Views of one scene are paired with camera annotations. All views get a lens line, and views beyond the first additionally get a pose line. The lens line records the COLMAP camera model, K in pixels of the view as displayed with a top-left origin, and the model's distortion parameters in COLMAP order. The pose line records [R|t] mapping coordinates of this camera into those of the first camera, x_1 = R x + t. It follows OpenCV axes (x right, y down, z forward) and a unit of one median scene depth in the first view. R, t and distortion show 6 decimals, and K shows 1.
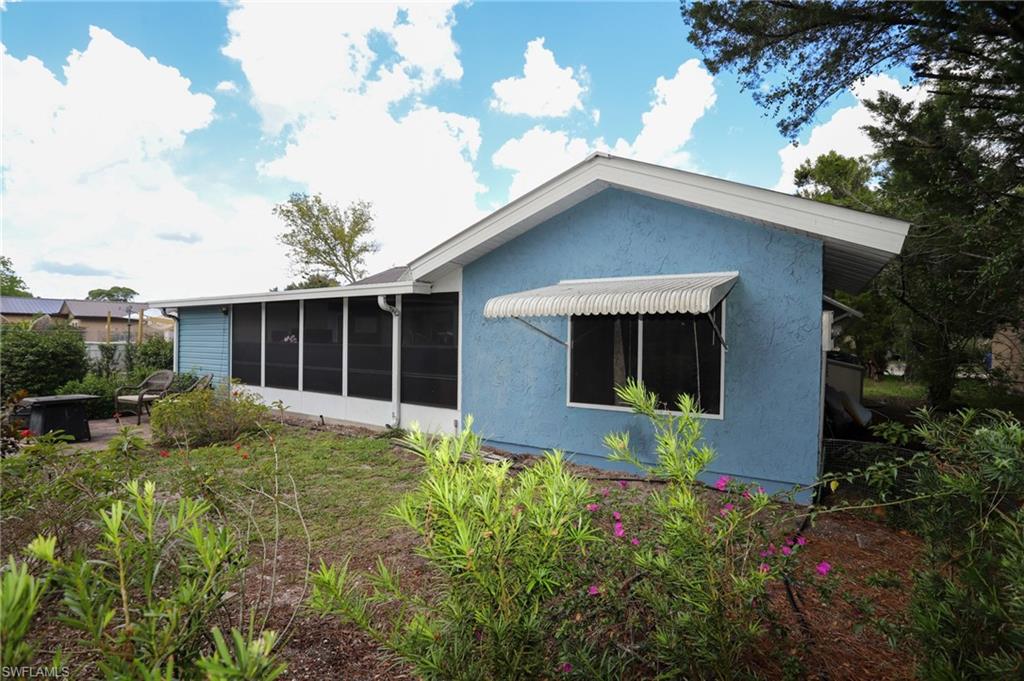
lens RADIAL K [[544.2, 0, 512.0], [0, 544.2, 340.5], [0, 0, 1]] dist [0.000475, 0.001863]
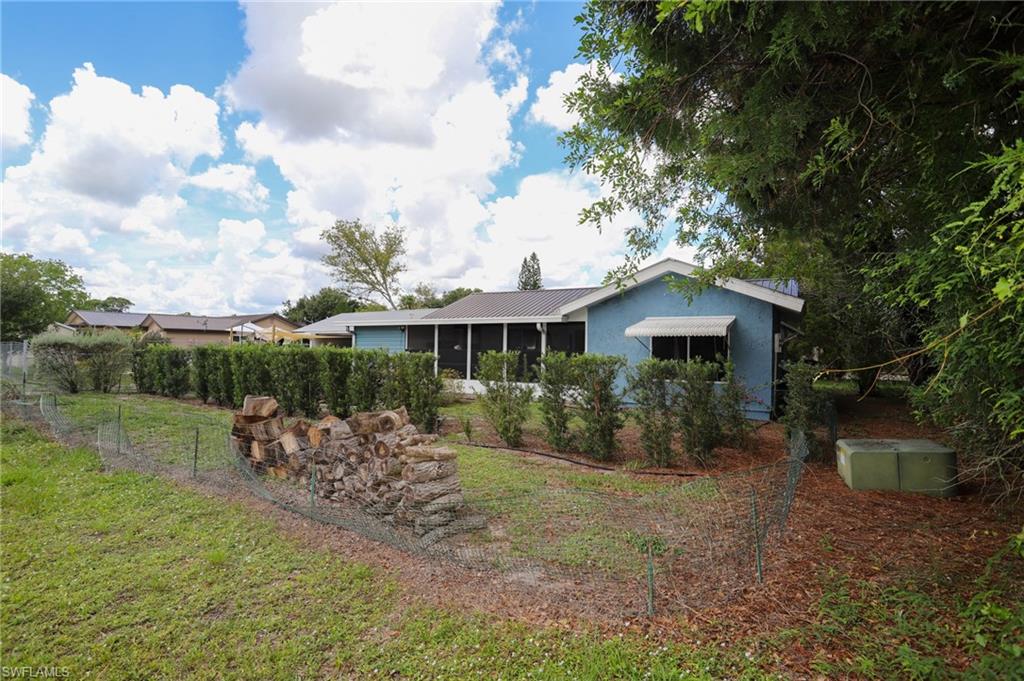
lens RADIAL K [[544.2, 0, 512.0], [0, 544.2, 340.5], [0, 0, 1]] dist [0.000475, 0.001863]
pose [[0.999823, 0.002254, 0.018676, -0.059985], [-0.001875, 0.999793, -0.020247, 0.002142], [-0.018718, 0.020209, 0.999621, -0.133797]]
